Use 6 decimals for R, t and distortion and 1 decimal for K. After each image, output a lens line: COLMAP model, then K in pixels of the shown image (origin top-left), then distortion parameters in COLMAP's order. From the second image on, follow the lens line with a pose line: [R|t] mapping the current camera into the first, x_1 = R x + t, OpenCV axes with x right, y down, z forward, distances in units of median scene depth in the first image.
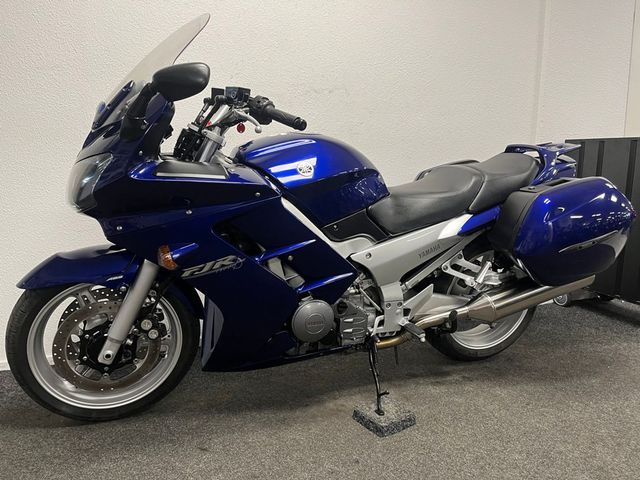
lens RADIAL K [[480.5, 0, 321.3], [0, 480.5, 239.8], [0, 0, 1]] dist [0.046549, -0.057111]
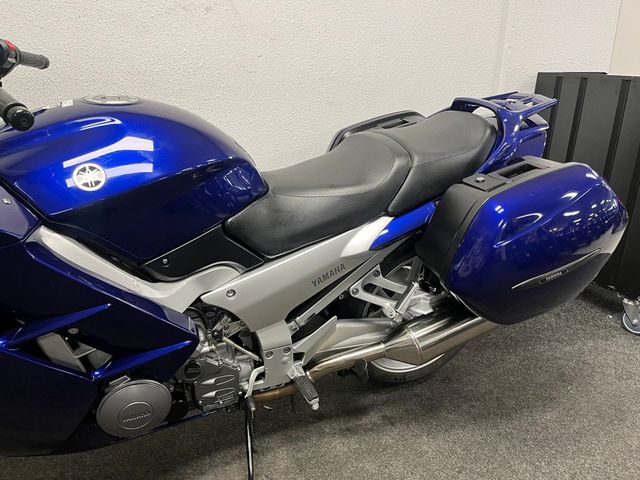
lens RADIAL K [[480.5, 0, 318.6], [0, 480.5, 236.3], [0, 0, 1]] dist [0.046549, -0.057111]
pose [[0.998394, -0.021684, 0.052334, 0.177388], [0.011572, 0.982424, 0.186305, -0.157547], [-0.055455, -0.185400, 0.981097, 0.348198]]
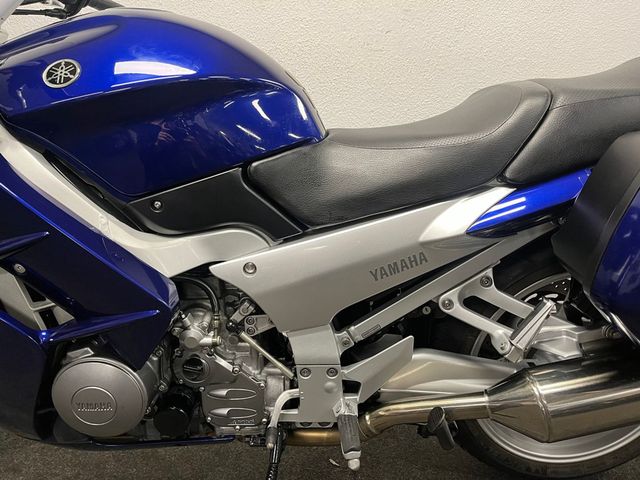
lens RADIAL K [[480.5, 0, 319.7], [0, 480.5, 242.3], [0, 0, 1]] dist [0.046549, -0.057111]
pose [[0.940179, 0.063175, -0.334772, 0.306876], [-0.043102, 0.996817, 0.067062, -0.026512], [0.337943, -0.048621, 0.939910, 0.554664]]
